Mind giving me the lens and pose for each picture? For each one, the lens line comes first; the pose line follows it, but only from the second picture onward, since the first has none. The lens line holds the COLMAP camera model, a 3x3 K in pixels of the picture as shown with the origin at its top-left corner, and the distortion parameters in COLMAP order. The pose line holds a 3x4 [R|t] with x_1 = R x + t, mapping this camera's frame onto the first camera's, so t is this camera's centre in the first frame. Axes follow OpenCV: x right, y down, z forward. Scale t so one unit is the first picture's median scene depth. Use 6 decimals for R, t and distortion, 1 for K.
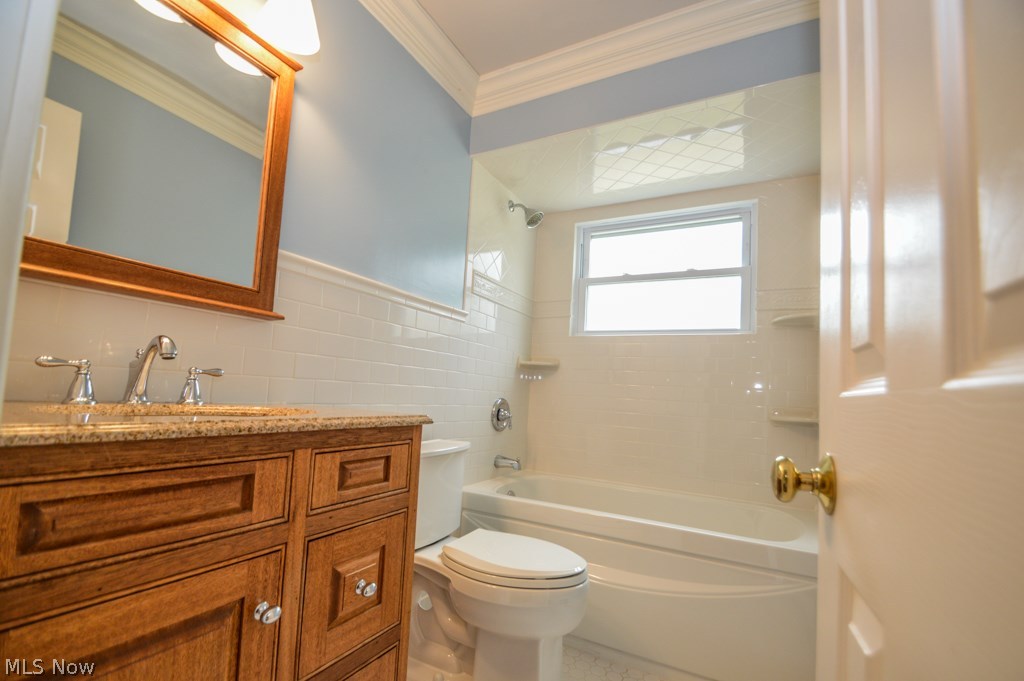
lens RADIAL K [[450.4, 0, 509.0], [0, 450.4, 361.2], [0, 0, 1]] dist [0.004441, -0.015698]
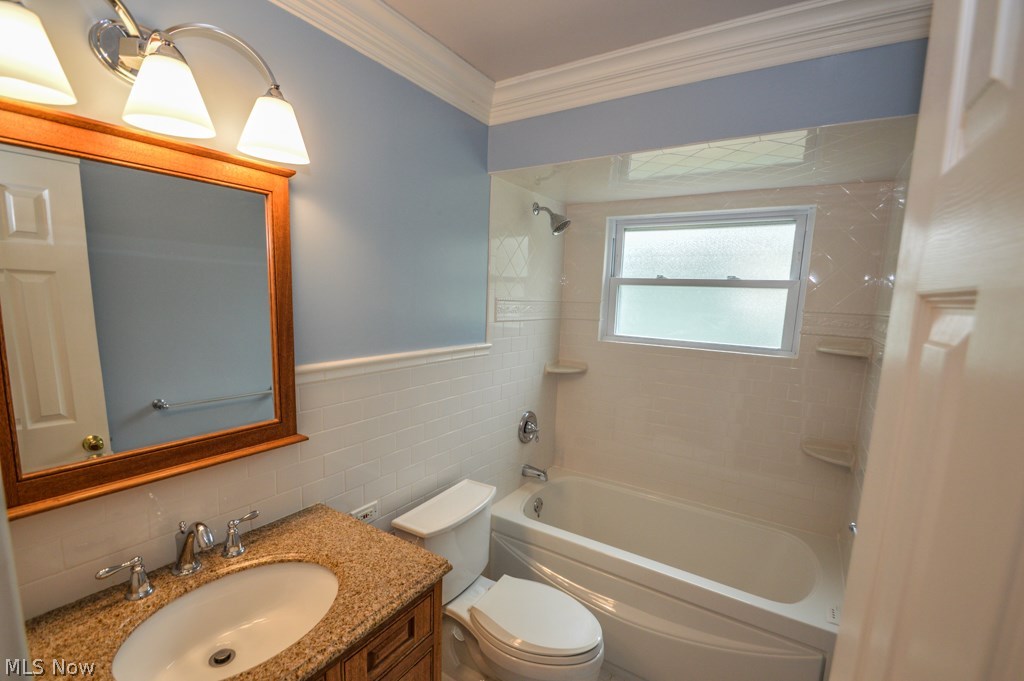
lens RADIAL K [[450.4, 0, 509.0], [0, 450.4, 361.2], [0, 0, 1]] dist [0.004441, -0.015698]
pose [[0.996628, -0.006987, -0.081760, 0.024268], [0.023893, 0.977905, 0.207679, -0.245325], [0.078502, -0.208932, 0.974774, 0.032821]]
